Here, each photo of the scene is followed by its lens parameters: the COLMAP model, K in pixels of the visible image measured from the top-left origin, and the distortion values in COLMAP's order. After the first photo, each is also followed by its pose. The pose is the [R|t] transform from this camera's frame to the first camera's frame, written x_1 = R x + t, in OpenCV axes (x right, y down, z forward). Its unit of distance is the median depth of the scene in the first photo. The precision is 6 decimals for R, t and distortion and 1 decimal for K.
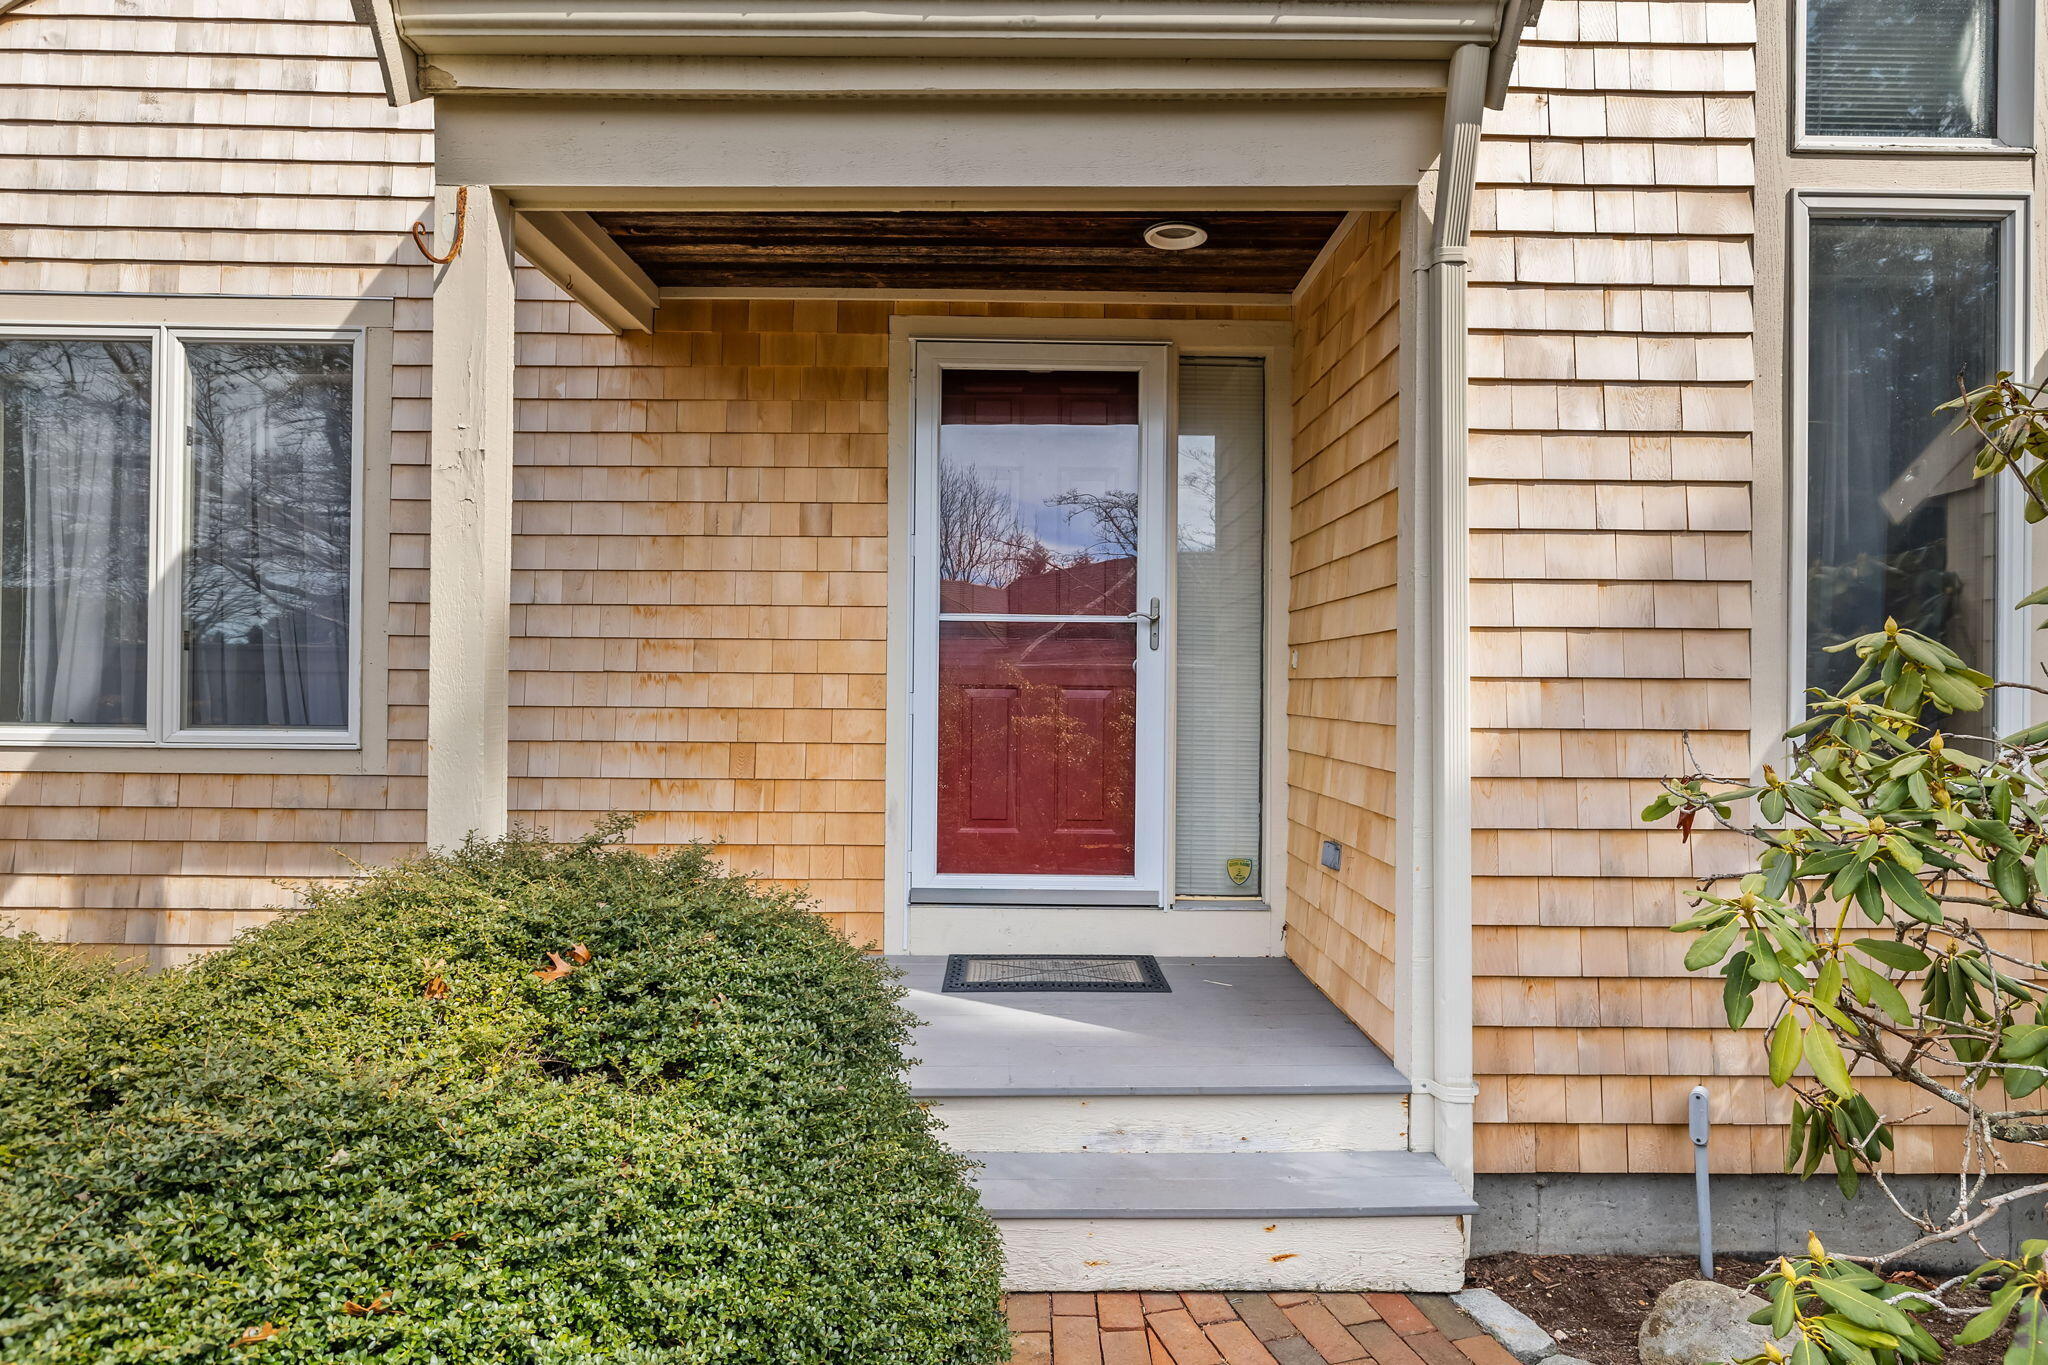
lens RADIAL K [[1099.8, 0, 1027.5], [0, 1099.8, 690.3], [0, 0, 1]] dist [-0.001960, -0.000337]
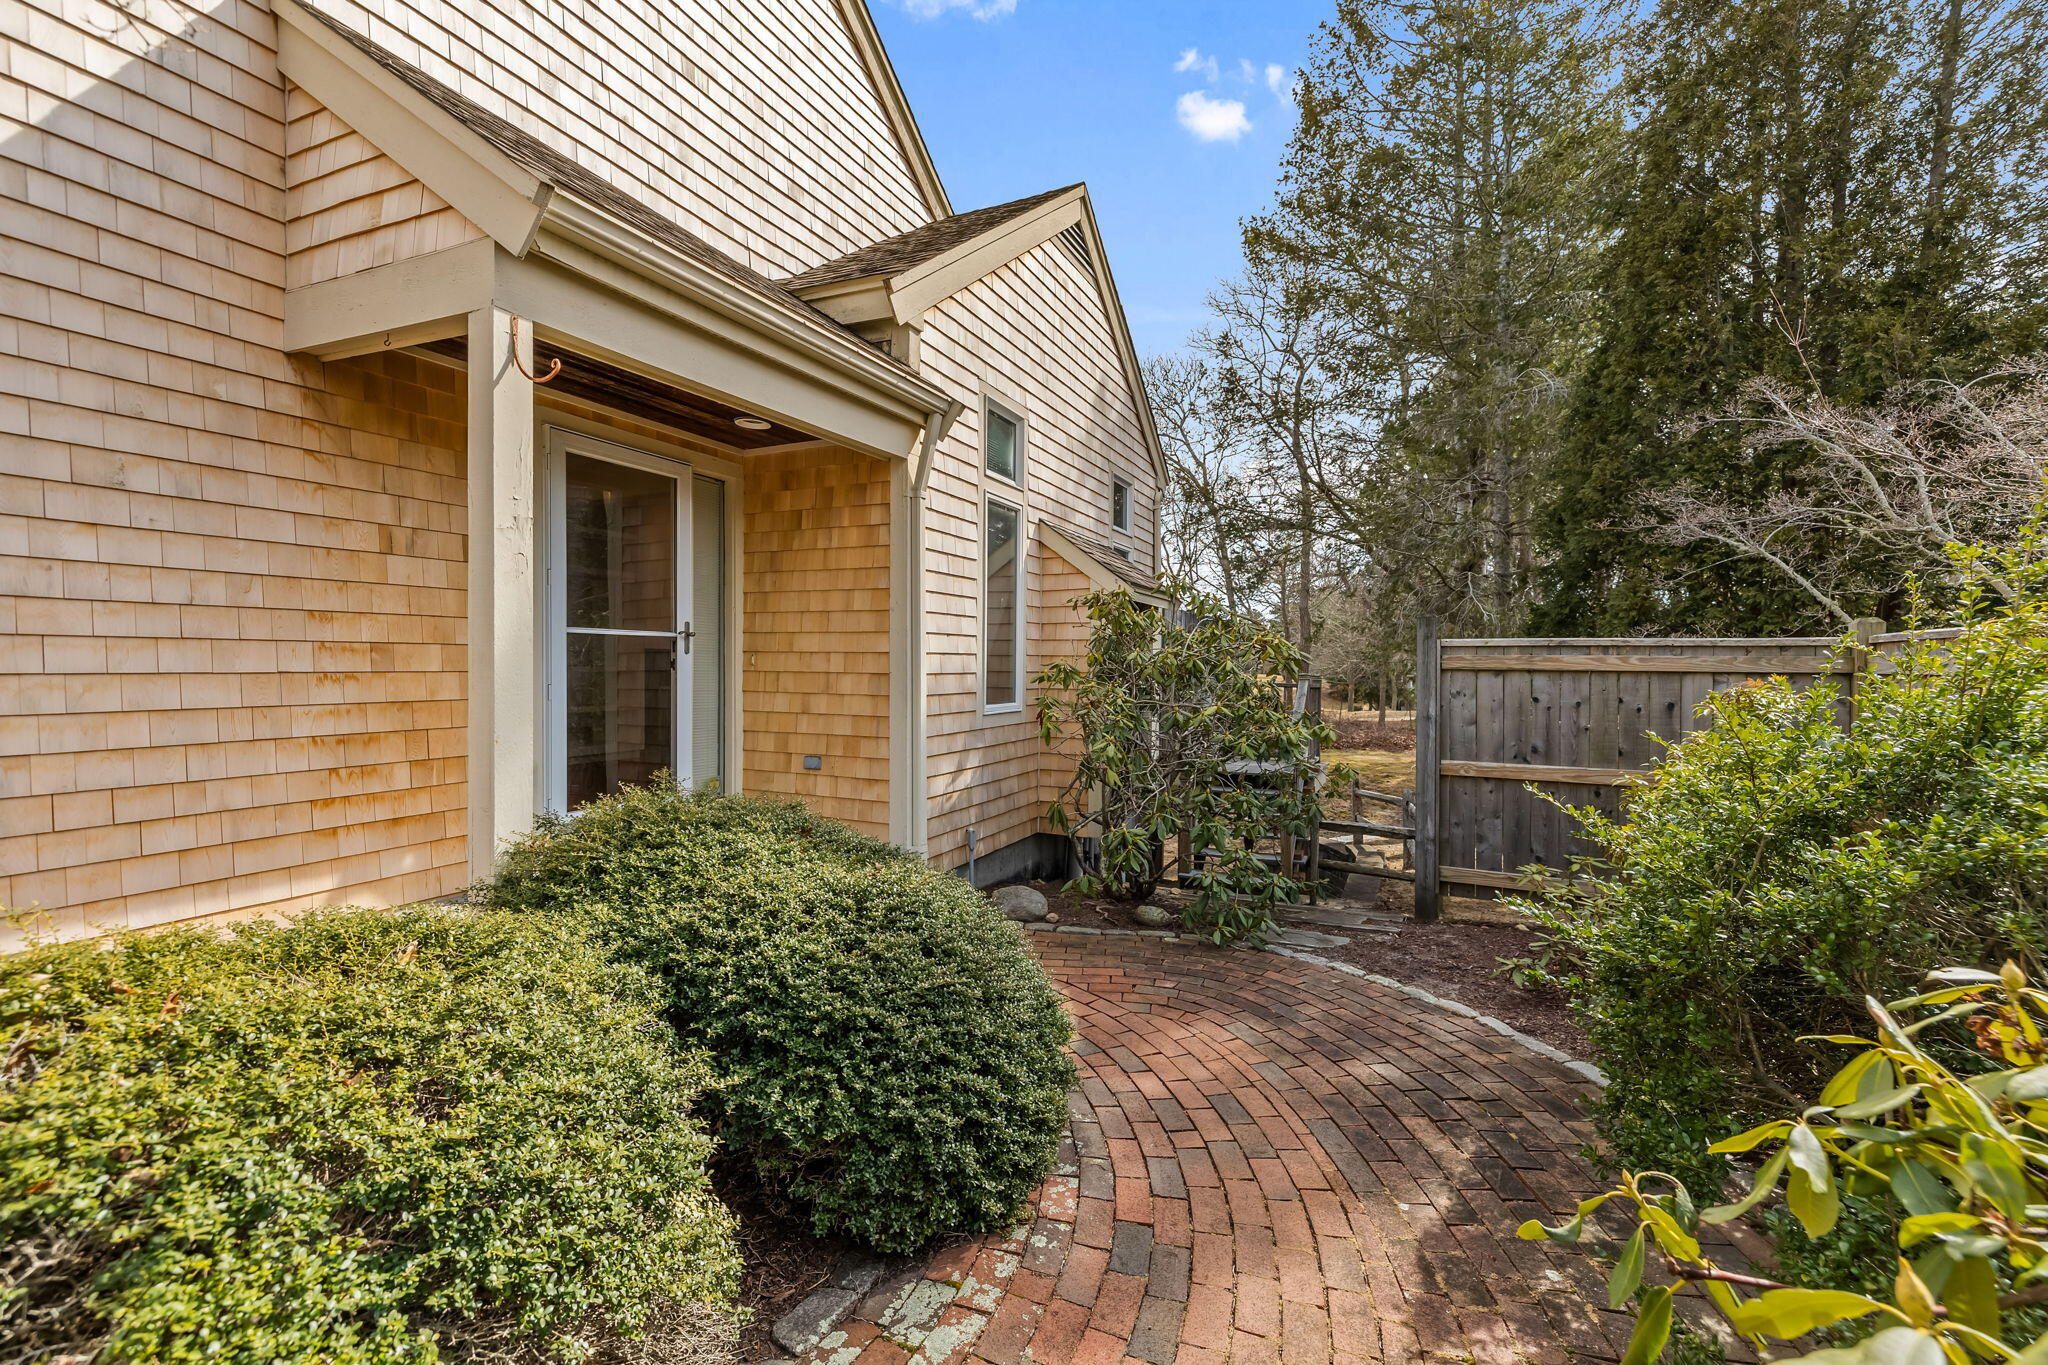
lens RADIAL K [[884.9, 0, 1030.1], [0, 884.9, 668.6], [0, 0, 1]] dist [0.000228, 0.000050]
pose [[0.419720, -0.013304, 0.907556, -0.849860], [-0.004161, 0.999854, 0.016581, -0.038026], [-0.907644, -0.010736, 0.419604, -0.006341]]
